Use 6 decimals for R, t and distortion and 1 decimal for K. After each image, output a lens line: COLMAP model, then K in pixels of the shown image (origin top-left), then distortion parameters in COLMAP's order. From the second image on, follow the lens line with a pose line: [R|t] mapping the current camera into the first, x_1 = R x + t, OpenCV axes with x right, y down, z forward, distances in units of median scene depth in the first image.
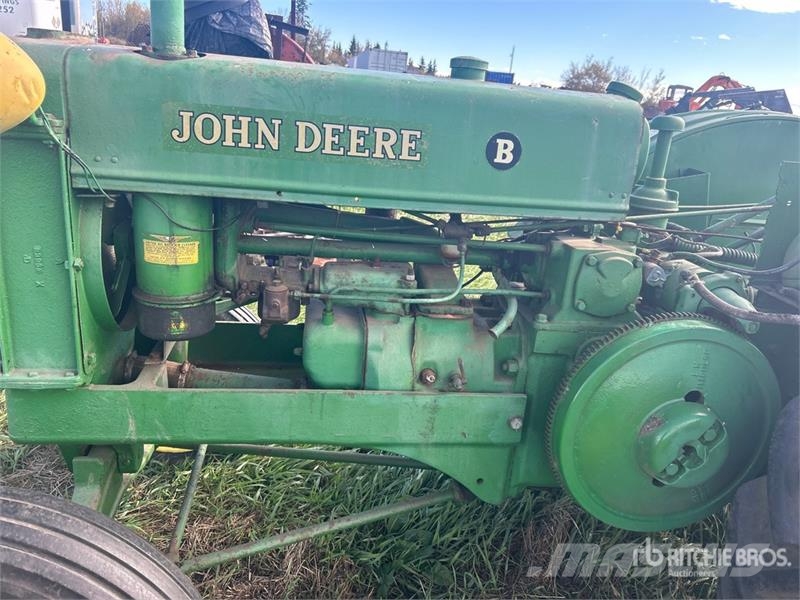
lens RADIAL K [[602.9, 0, 396.3], [0, 602.9, 293.0], [0, 0, 1]] dist [0.041961, -0.050741]
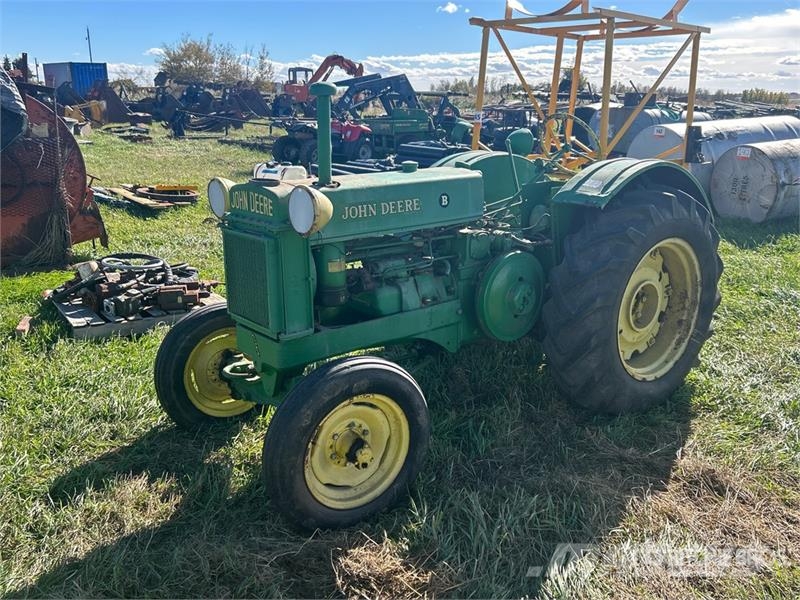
lens RADIAL K [[742.2, 0, 399.5], [0, 742.2, 303.5], [0, 0, 1]] dist [0.050888, 0.000000]
pose [[0.836696, -0.231935, 0.496132, -1.505525], [0.239793, 0.969593, 0.048874, -0.011203], [-0.492381, 0.078076, 0.866871, -1.458904]]
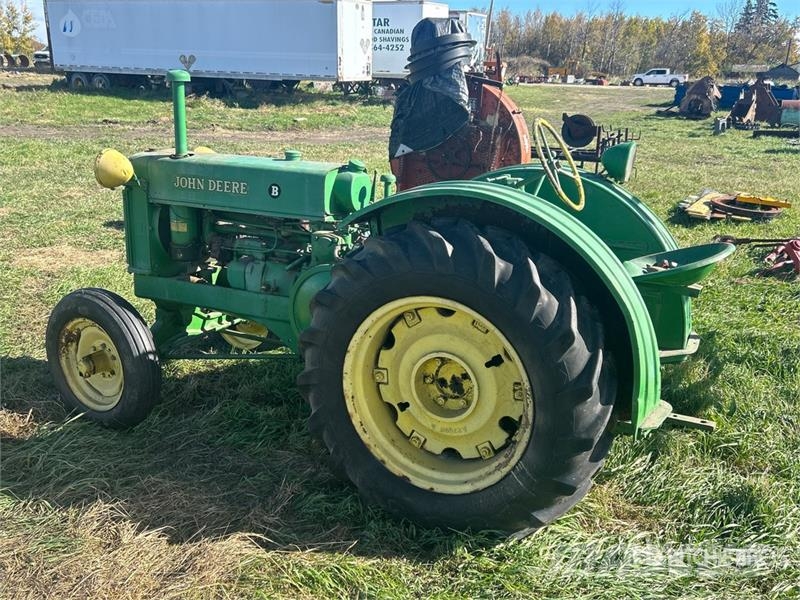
lens RADIAL K [[742.2, 0, 403.4], [0, 742.2, 299.1], [0, 0, 1]] dist [0.050888, 0.000000]
pose [[0.849708, 0.080973, -0.520998, 2.104727], [-0.119538, 0.991992, -0.040783, 0.252749], [0.513524, 0.096933, 0.852583, -1.215687]]
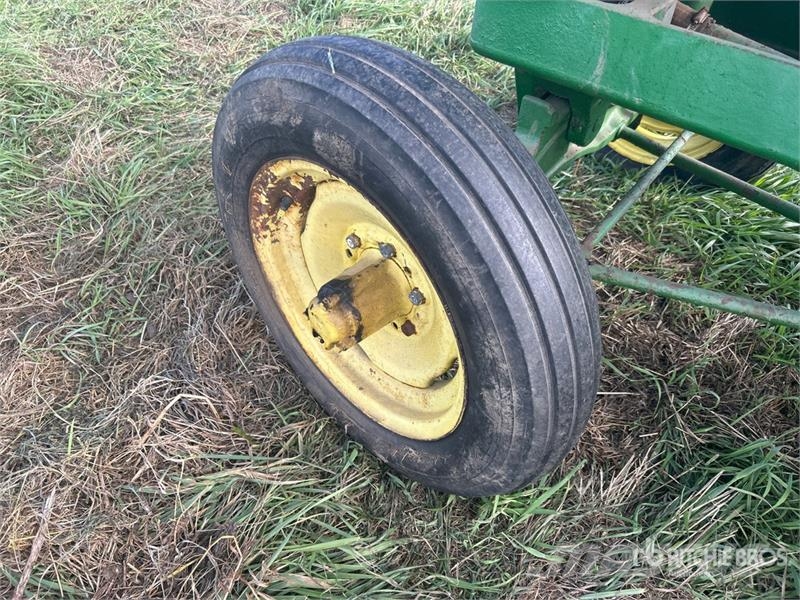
lens RADIAL K [[602.9, 0, 407.0], [0, 602.9, 297.7], [0, 0, 1]] dist [0.041961, -0.050741]
pose [[0.698394, 0.474676, -0.535657, -0.075224], [-0.215452, 0.853142, 0.475110, 0.157901], [0.682515, -0.216405, 0.698099, 0.271143]]
